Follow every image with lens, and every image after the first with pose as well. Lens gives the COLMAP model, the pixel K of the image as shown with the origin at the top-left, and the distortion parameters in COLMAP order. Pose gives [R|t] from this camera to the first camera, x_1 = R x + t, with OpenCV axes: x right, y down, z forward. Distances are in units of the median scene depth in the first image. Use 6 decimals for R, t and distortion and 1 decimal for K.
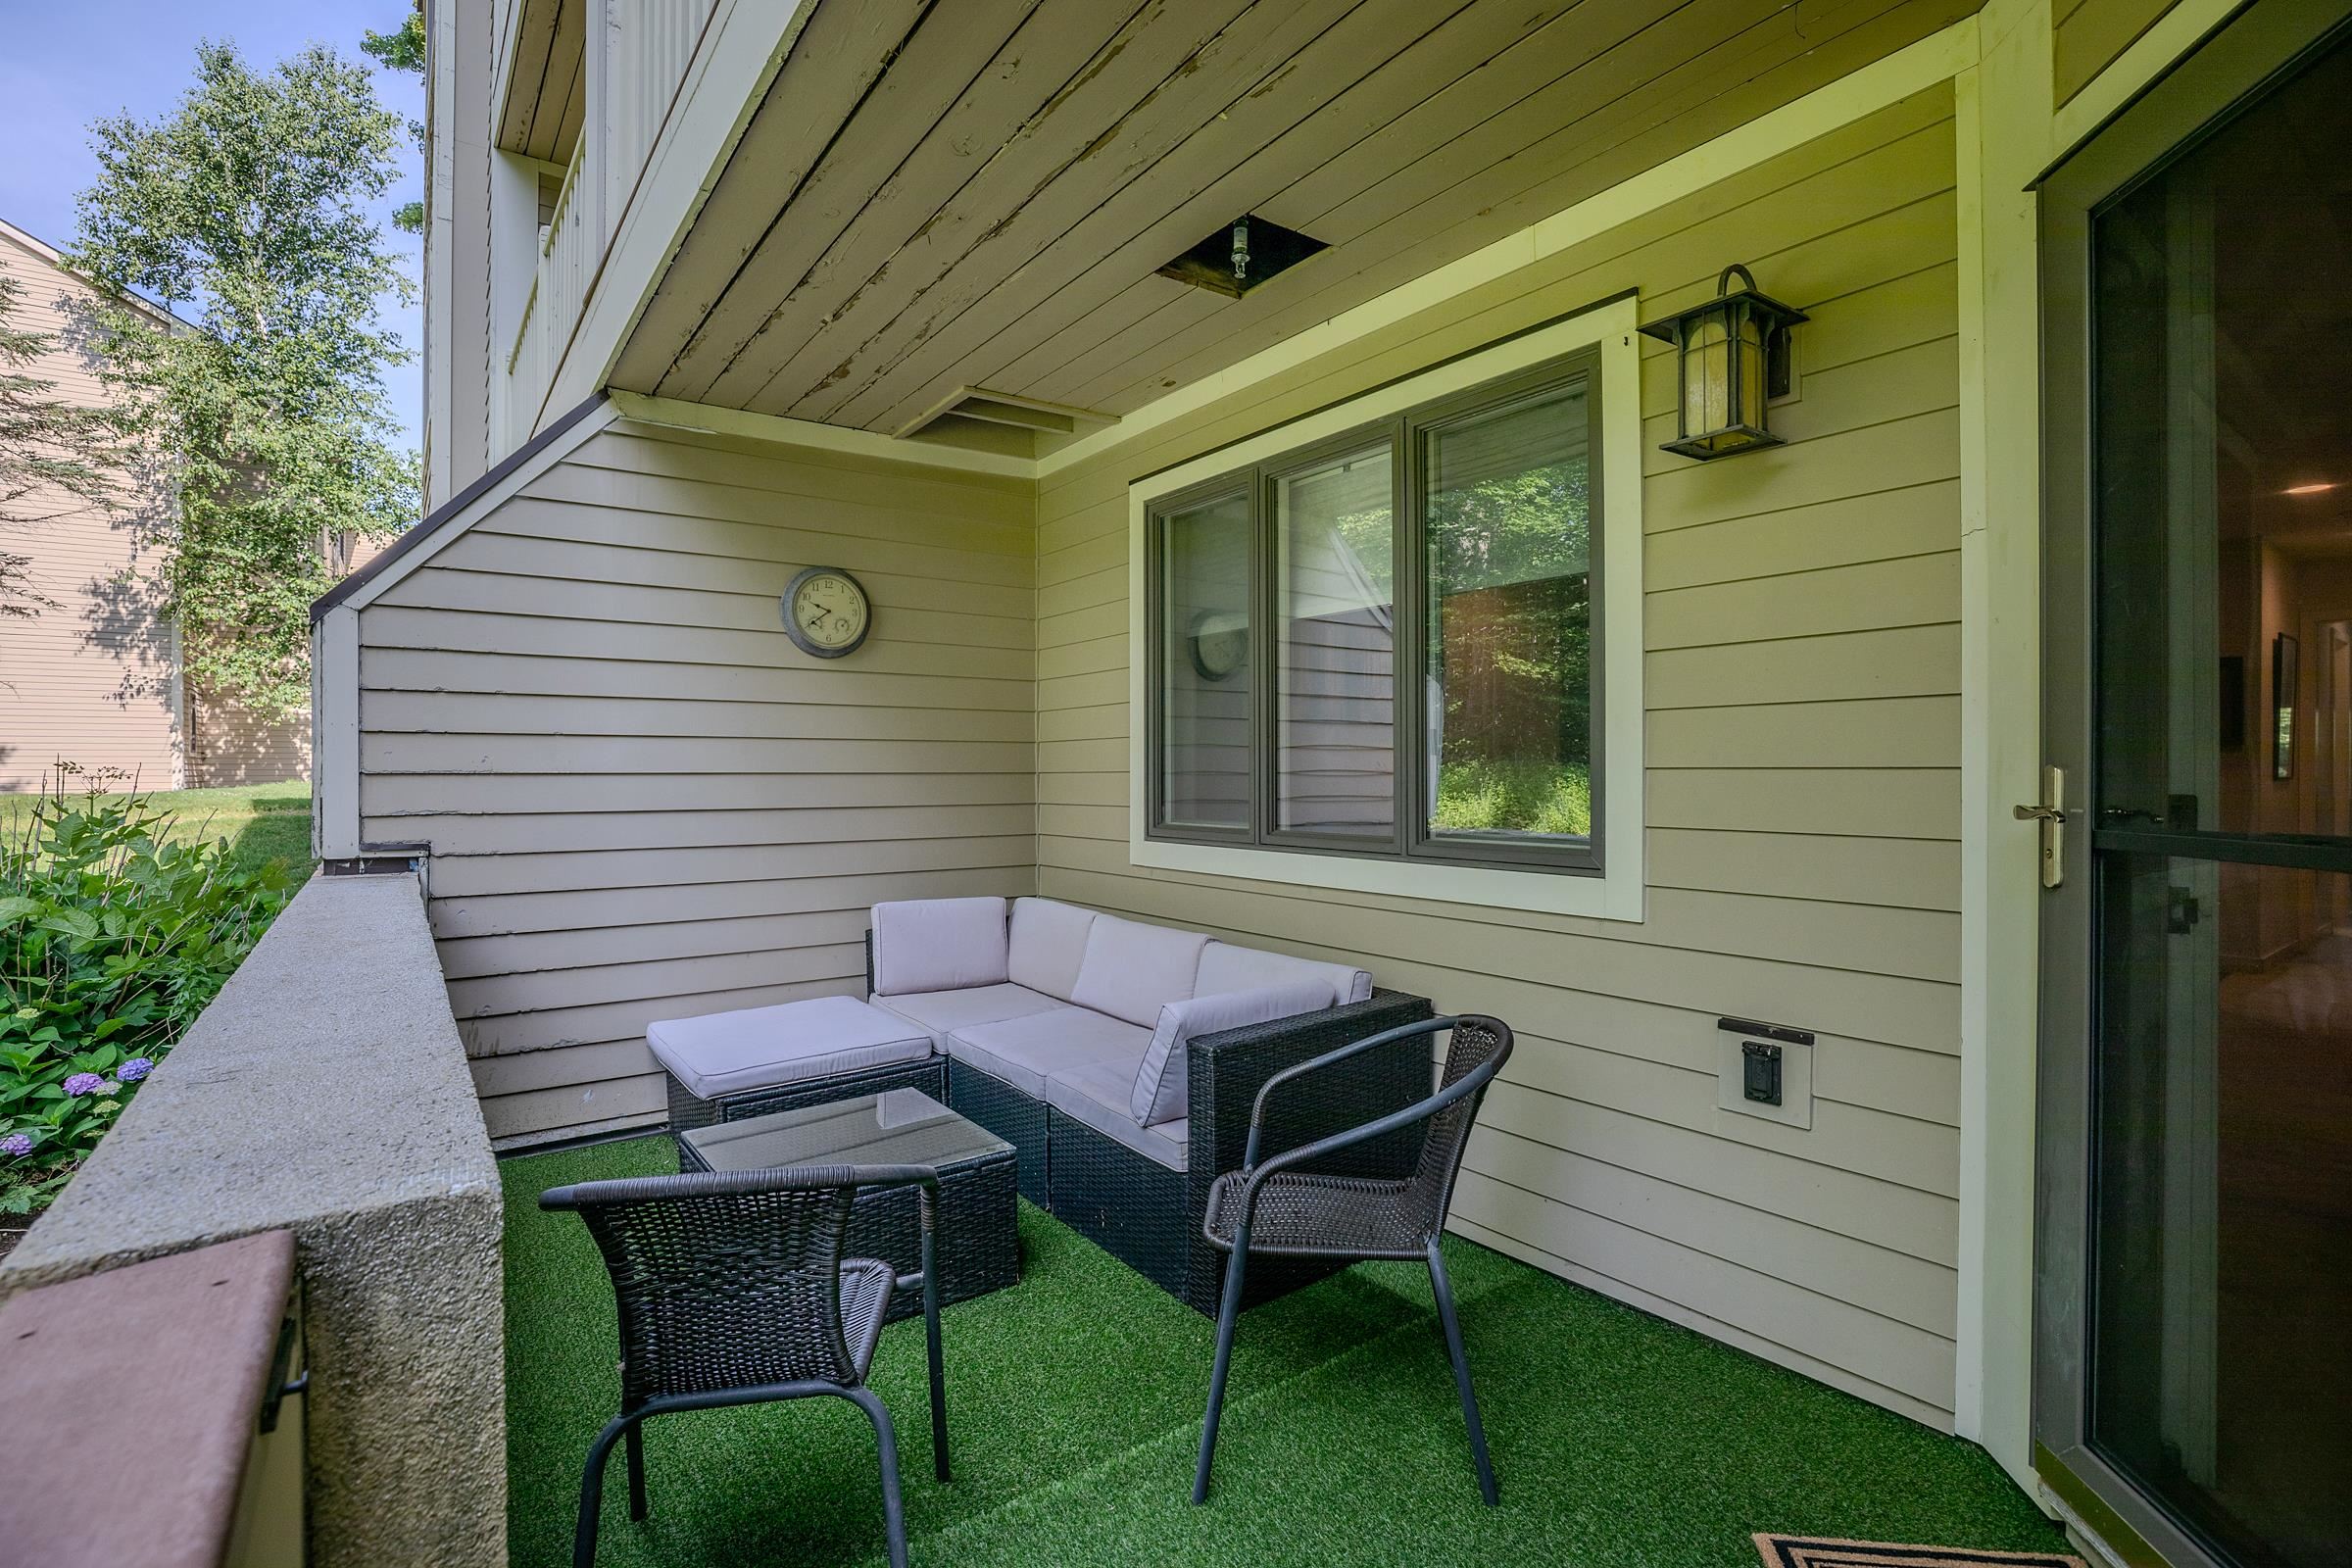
lens RADIAL K [[1086.9, 0, 1170.8], [0, 1086.9, 772.8], [0, 0, 1]] dist [0.008202, -0.001081]
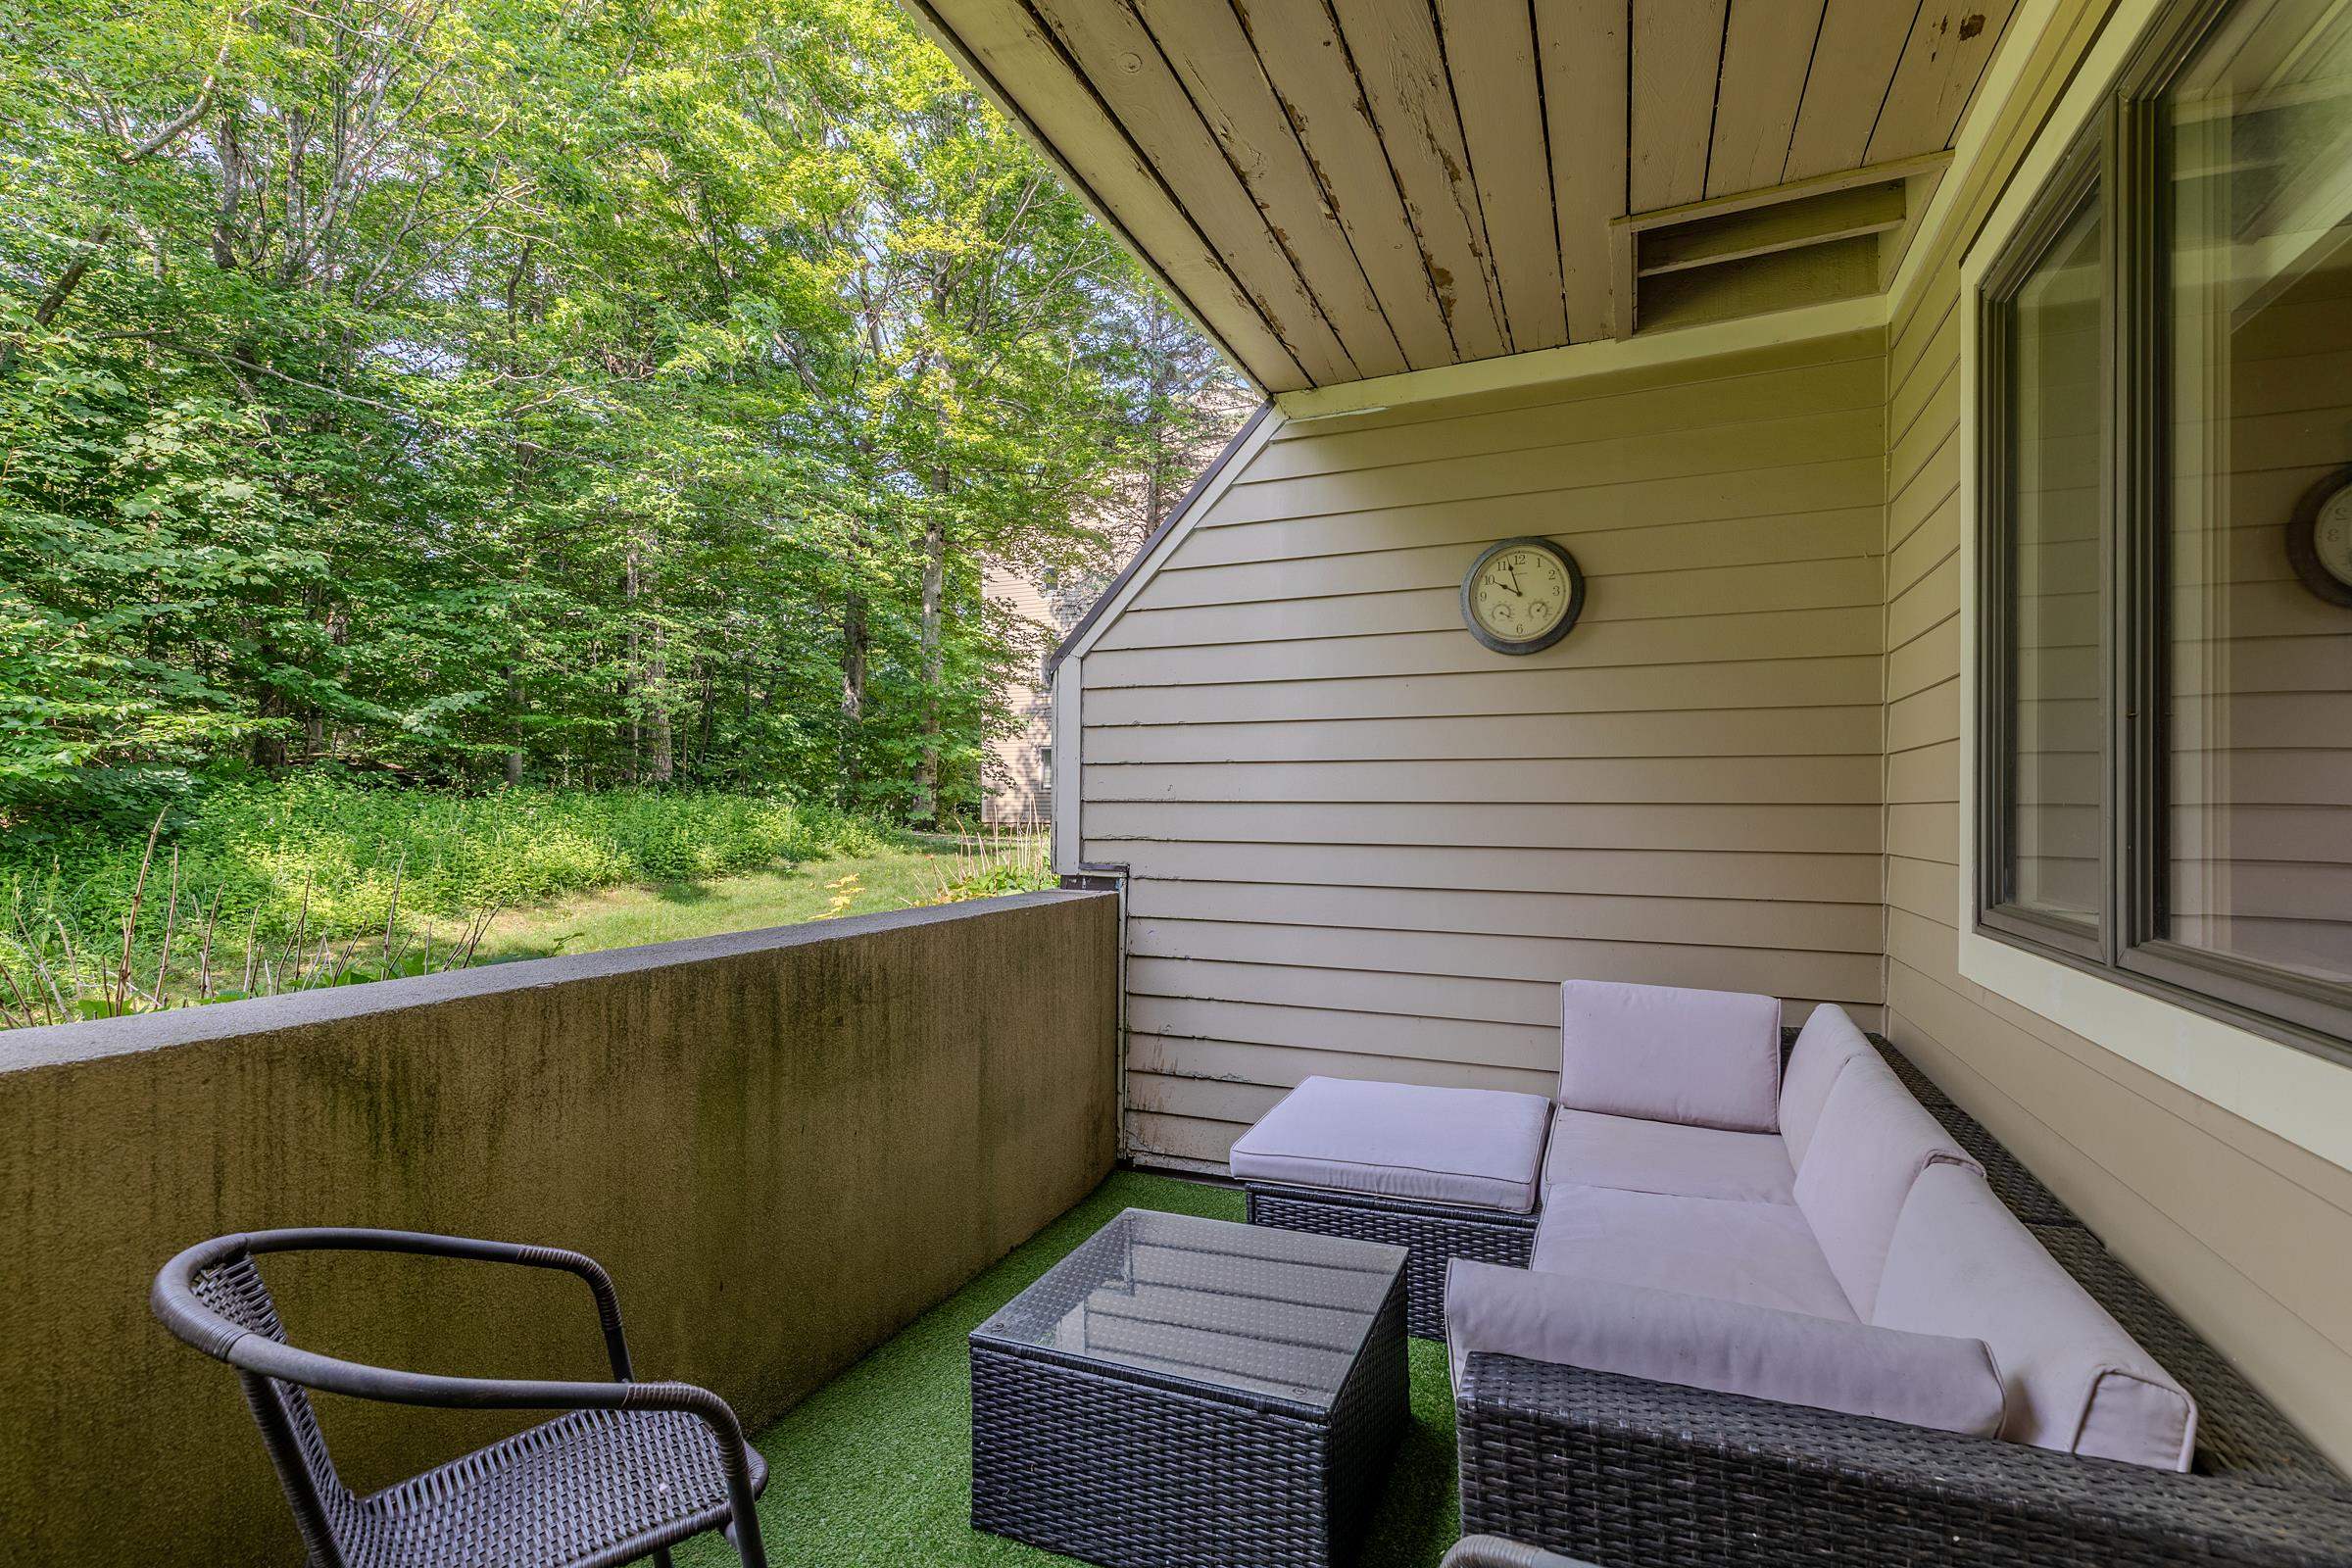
lens RADIAL K [[1086.9, 0, 1180.6], [0, 1086.9, 802.2], [0, 0, 1]] dist [0.008202, -0.001081]
pose [[0.527116, 0.001773, -0.849792, 0.226848], [-0.004620, 0.999989, -0.000779, 0.001660], [0.849781, 0.004337, 0.527118, 0.403868]]
